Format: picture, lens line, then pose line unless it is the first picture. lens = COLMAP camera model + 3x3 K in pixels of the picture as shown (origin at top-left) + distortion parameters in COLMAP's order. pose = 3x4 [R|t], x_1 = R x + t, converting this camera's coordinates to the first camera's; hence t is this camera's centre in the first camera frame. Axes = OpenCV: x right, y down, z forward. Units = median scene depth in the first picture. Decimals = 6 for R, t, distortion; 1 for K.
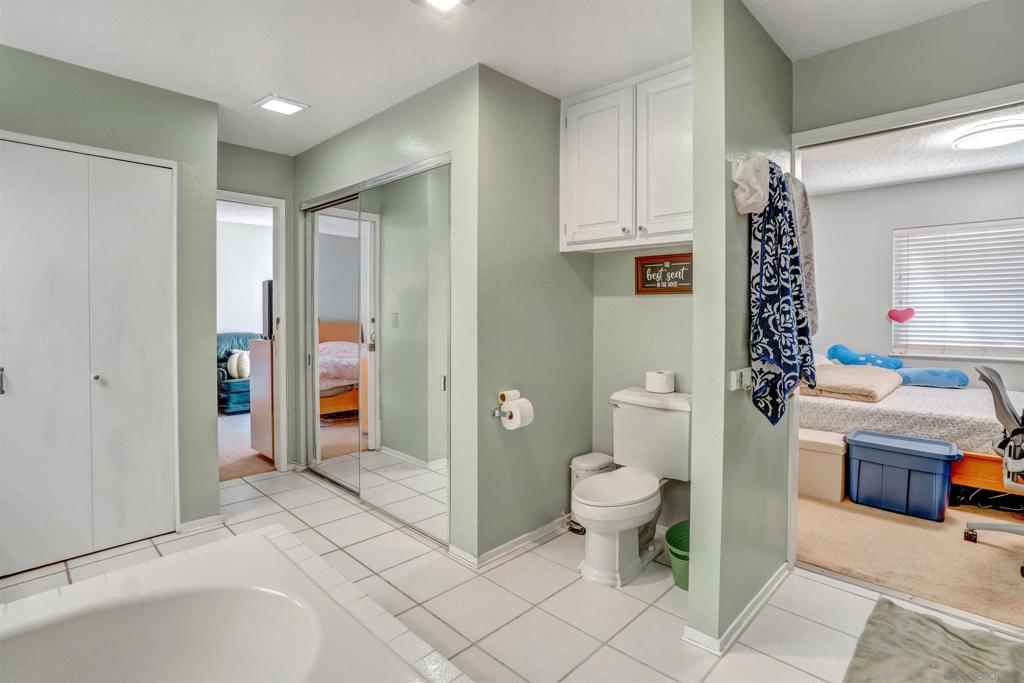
lens RADIAL K [[520.3, 0, 514.0], [0, 520.3, 325.1], [0, 0, 1]] dist [-0.004288, 0.001655]
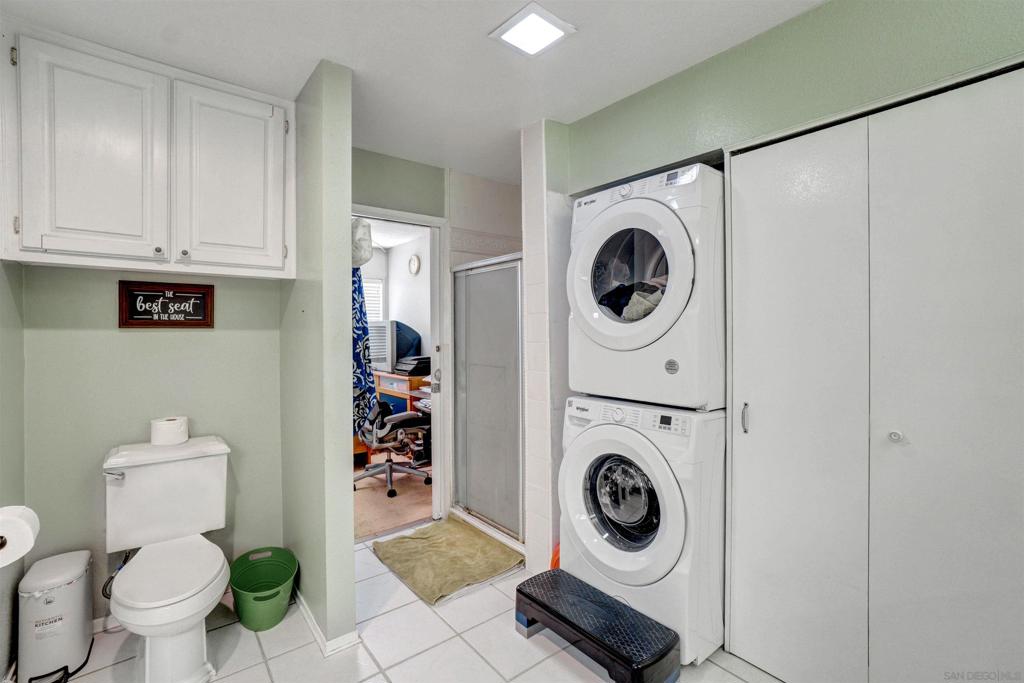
lens RADIAL K [[448.6, 0, 517.2], [0, 448.6, 338.4], [0, 0, 1]] dist [-0.011084, 0.002872]
pose [[0.137535, -0.014577, 0.990390, -0.497828], [0.030258, 0.999487, 0.010509, -0.045321], [-0.990035, 0.028522, 0.137905, 0.449020]]
